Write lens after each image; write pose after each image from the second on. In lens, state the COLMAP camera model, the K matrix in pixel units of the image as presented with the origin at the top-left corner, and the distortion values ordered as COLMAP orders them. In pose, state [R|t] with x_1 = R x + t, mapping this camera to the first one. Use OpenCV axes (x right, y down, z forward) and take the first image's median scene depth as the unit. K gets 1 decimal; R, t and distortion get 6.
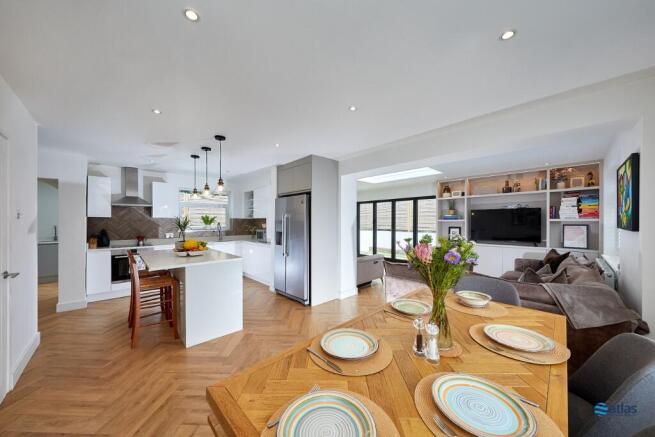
lens RADIAL K [[228.9, 0, 326.7], [0, 228.9, 221.1], [0, 0, 1]] dist [-0.001186, -0.000121]
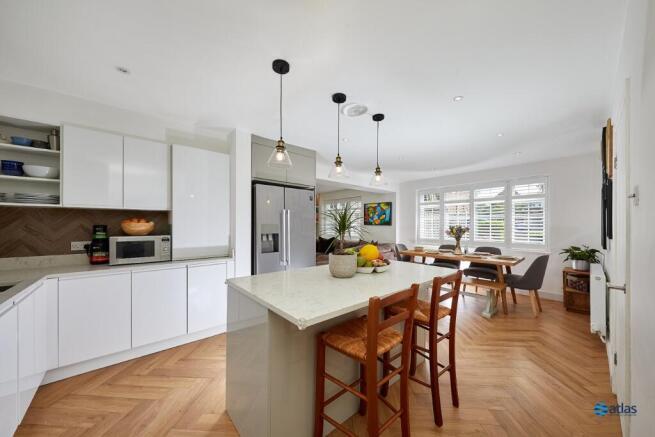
lens RADIAL K [[232.2, 0, 326.1], [0, 232.2, 225.5], [0, 0, 1]] dist [-0.000653, -0.000026]
pose [[0.040178, -0.004248, 0.999184, -0.849443], [-0.003650, 0.999984, 0.004398, 0.016830], [-0.999186, -0.003824, 0.040162, 0.749147]]
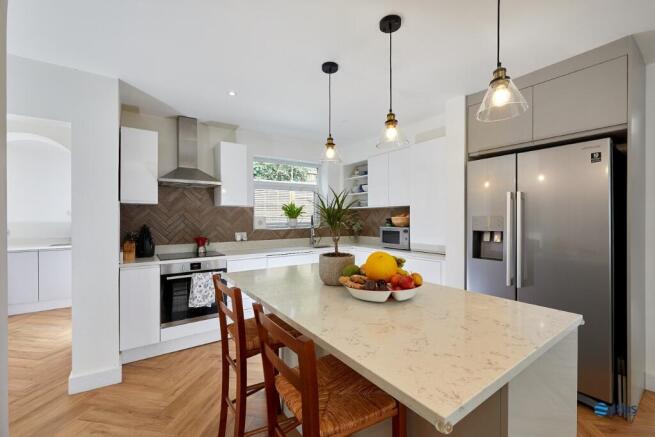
lens RADIAL K [[276.9, 0, 327.5], [0, 276.9, 218.5], [0, 0, 1]] dist [0.001880, 0.000176]
pose [[0.990846, -0.001933, -0.134982, -0.442493], [0.002571, 0.999986, 0.004555, 0.015709], [0.134972, -0.004861, 0.990838, 0.388881]]
